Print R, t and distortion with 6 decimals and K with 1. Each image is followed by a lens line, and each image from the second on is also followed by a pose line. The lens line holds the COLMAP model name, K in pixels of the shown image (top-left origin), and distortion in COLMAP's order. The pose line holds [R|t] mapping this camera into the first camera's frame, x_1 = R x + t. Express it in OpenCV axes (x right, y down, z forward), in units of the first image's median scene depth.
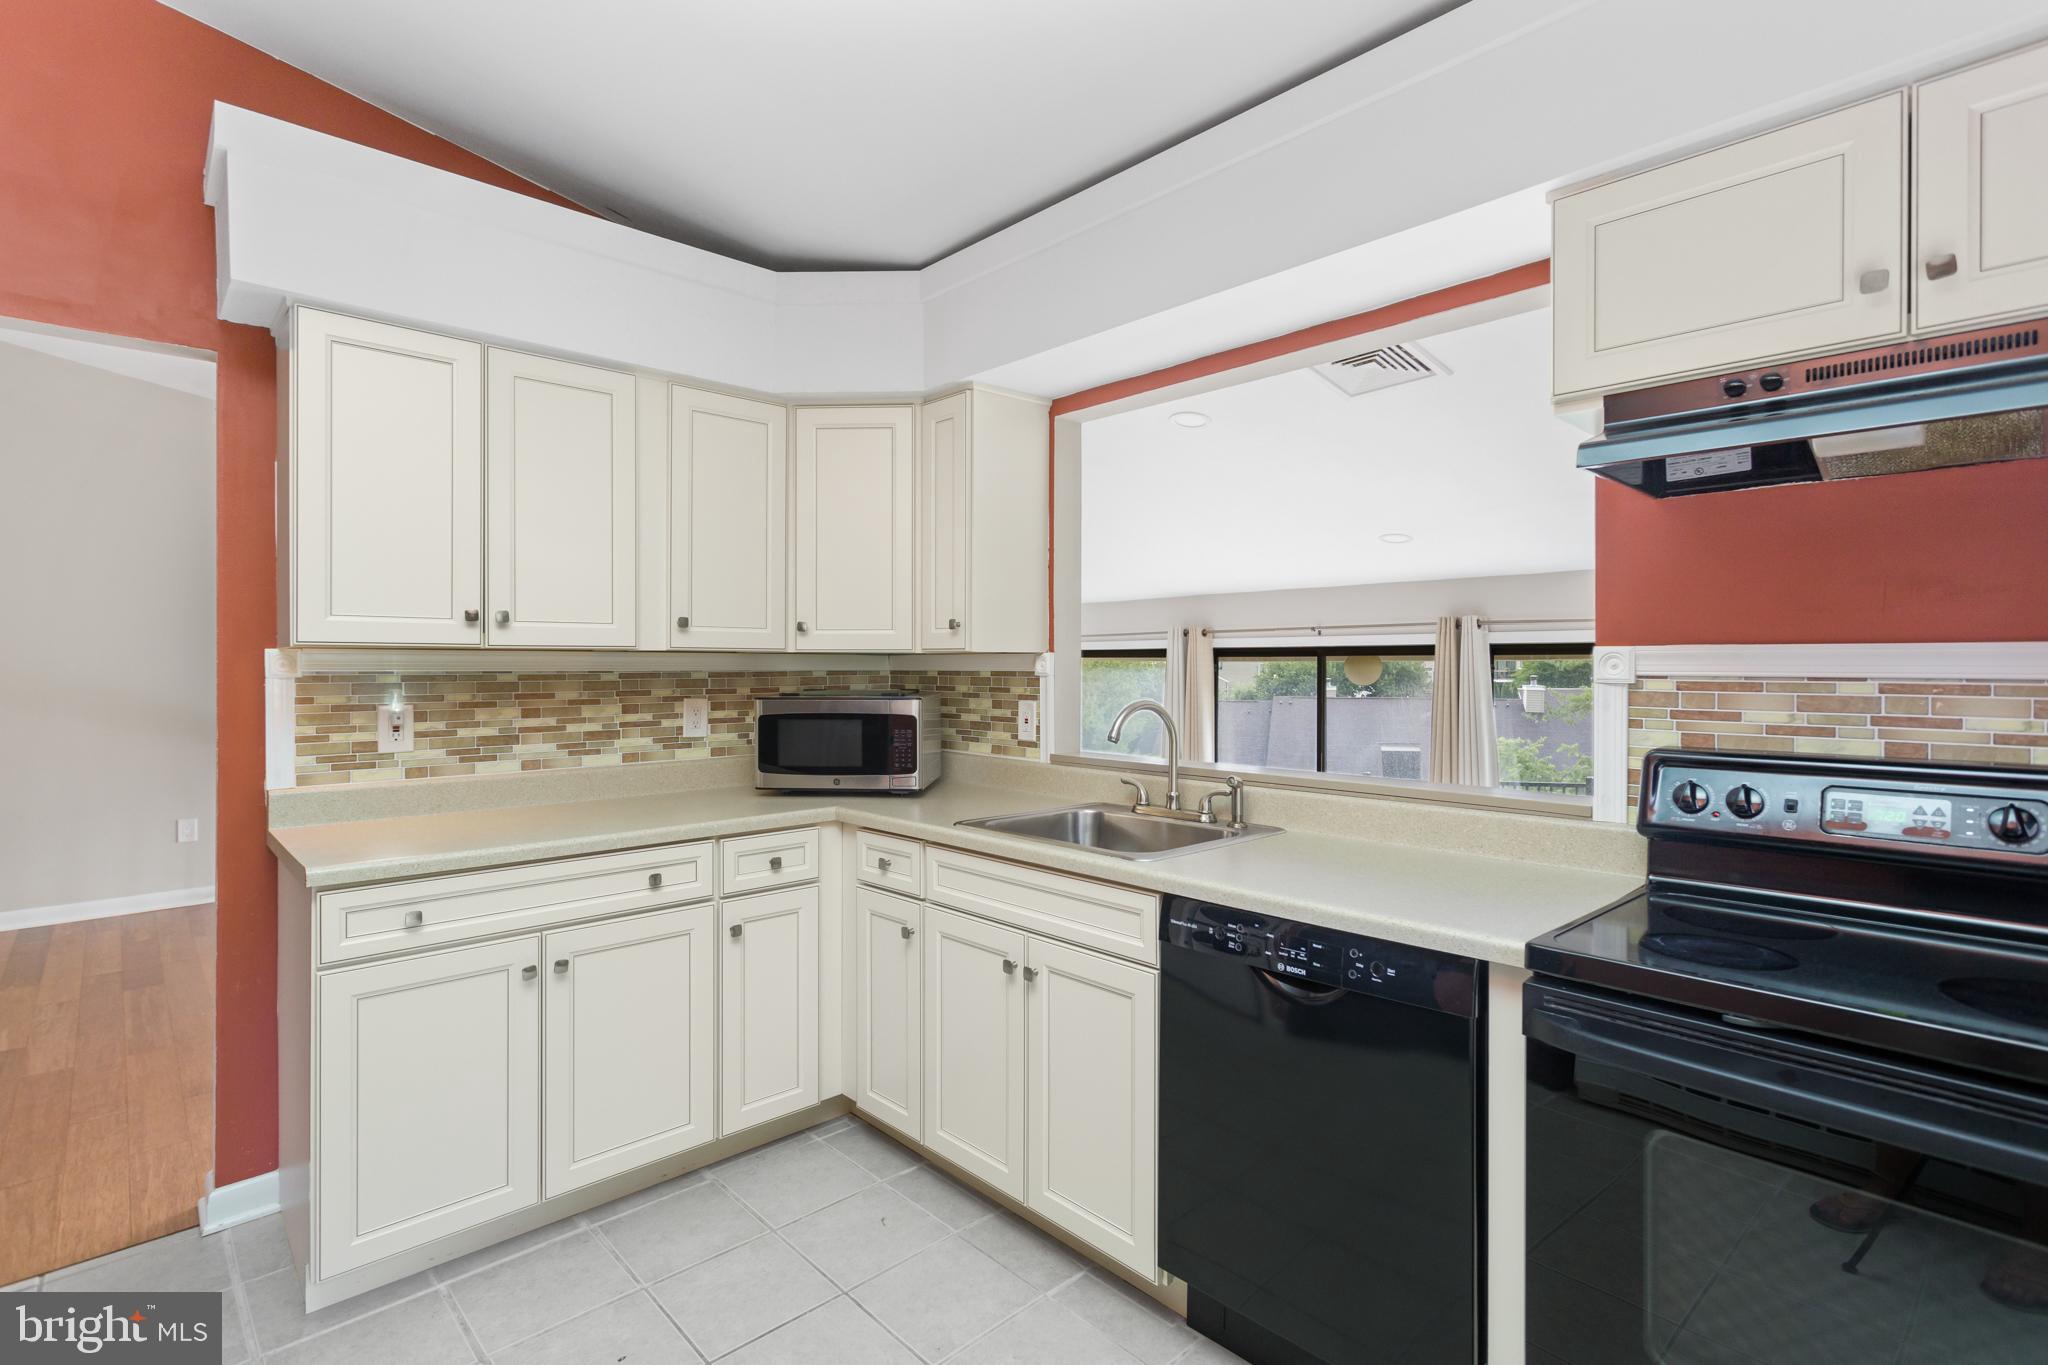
lens RADIAL K [[981.6, 0, 978.4], [0, 981.6, 647.2], [0, 0, 1]] dist [0.023340, 0.000224]
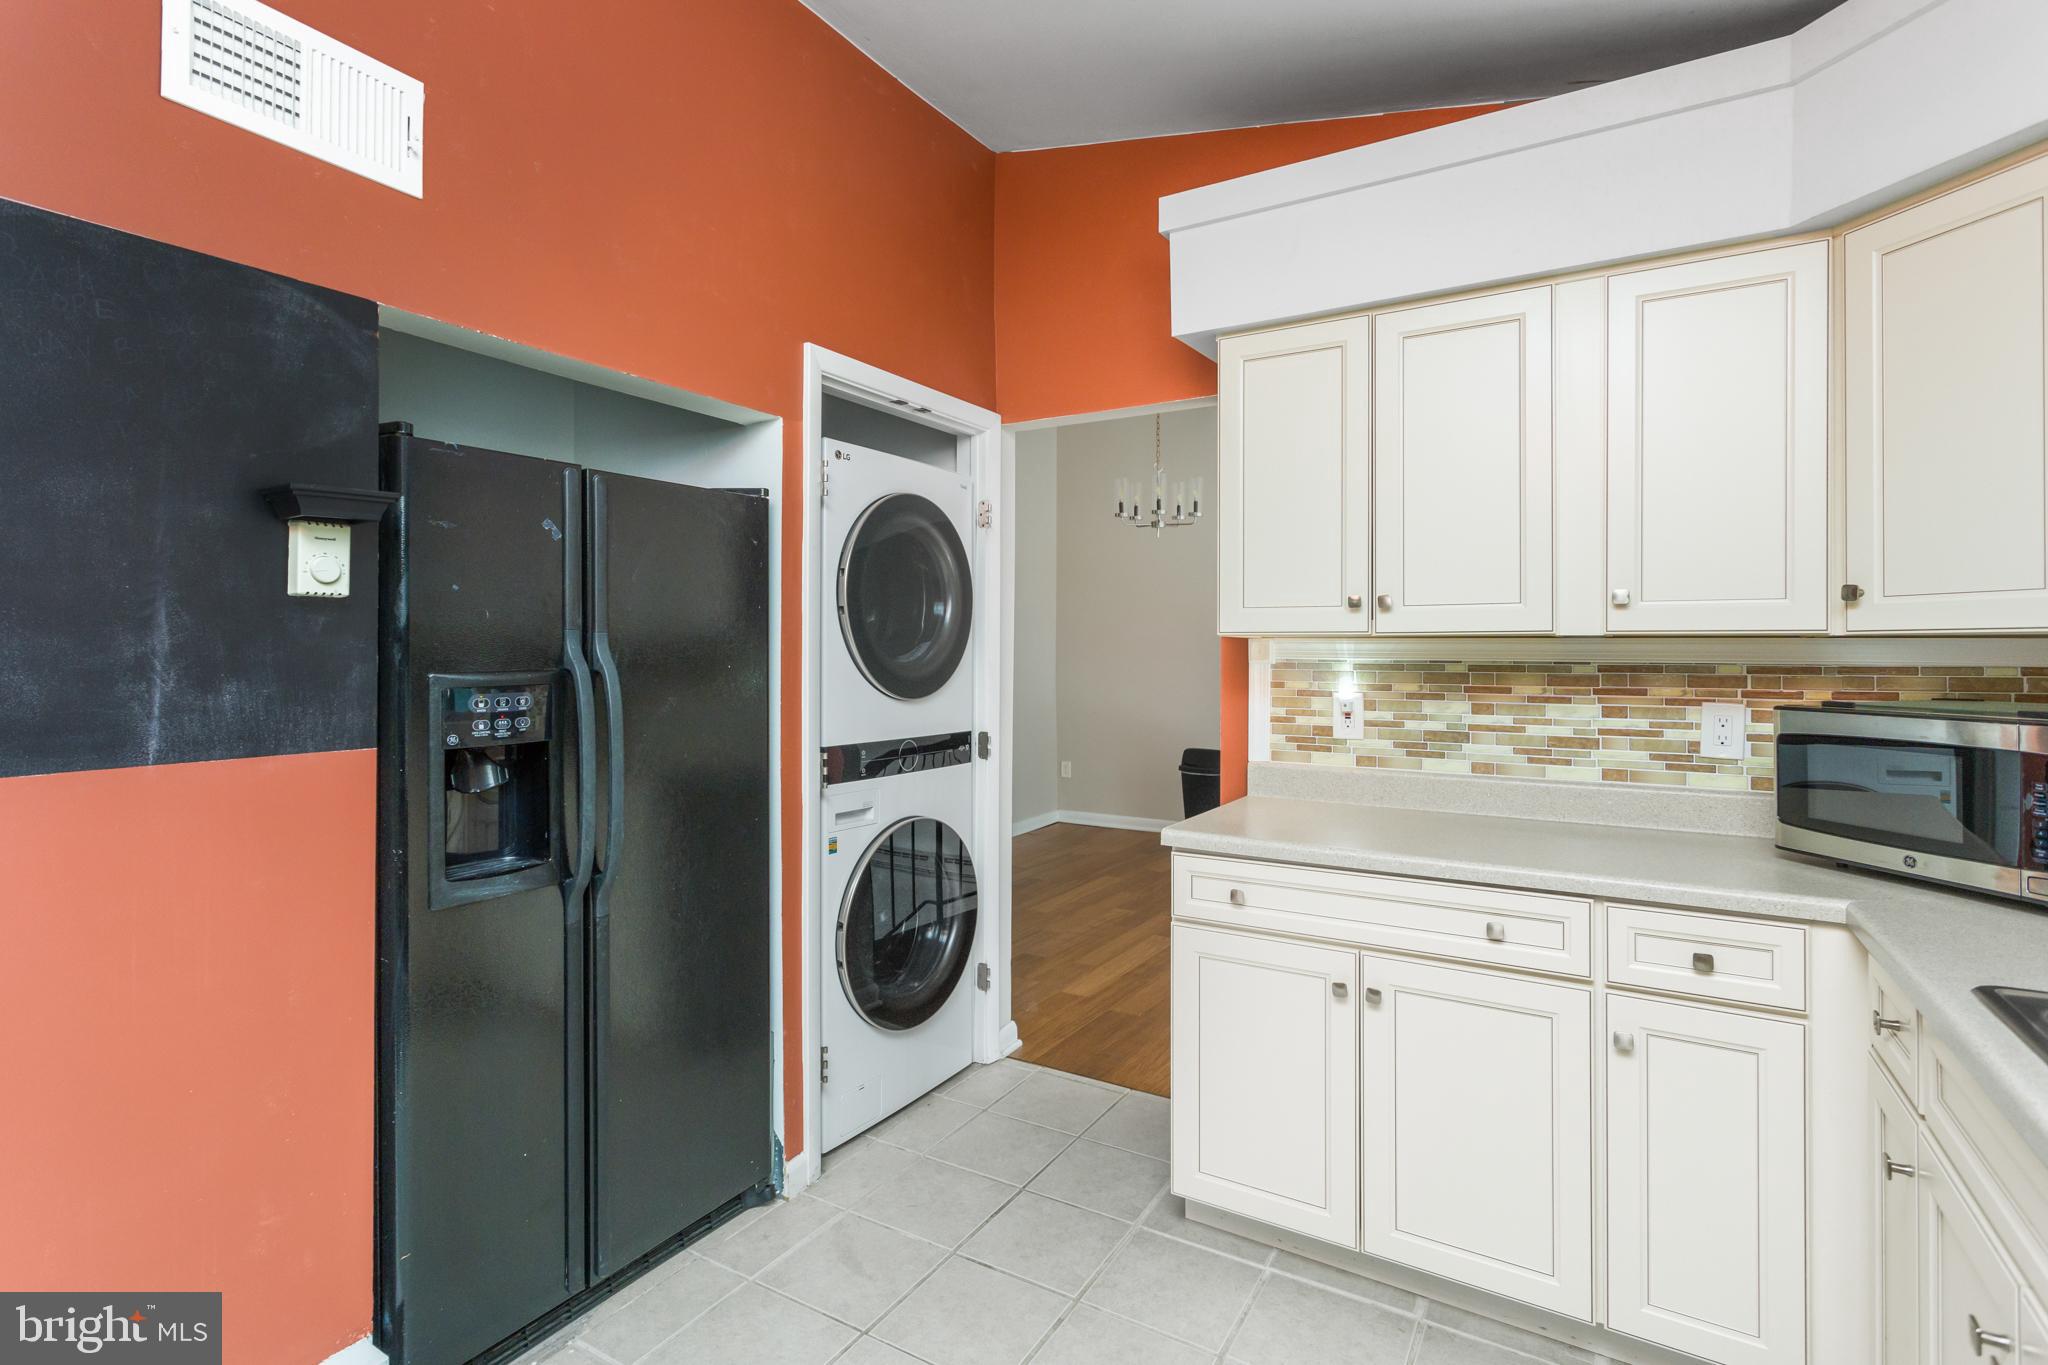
lens RADIAL K [[980.4, 0, 1024.9], [0, 980.4, 630.0], [0, 0, 1]] dist [0.000930, 0.000293]
pose [[0.294446, -0.020079, -0.955457, 0.274308], [0.011337, 0.999782, -0.017517, 0.007909], [0.955601, -0.005674, 0.294610, 0.377666]]
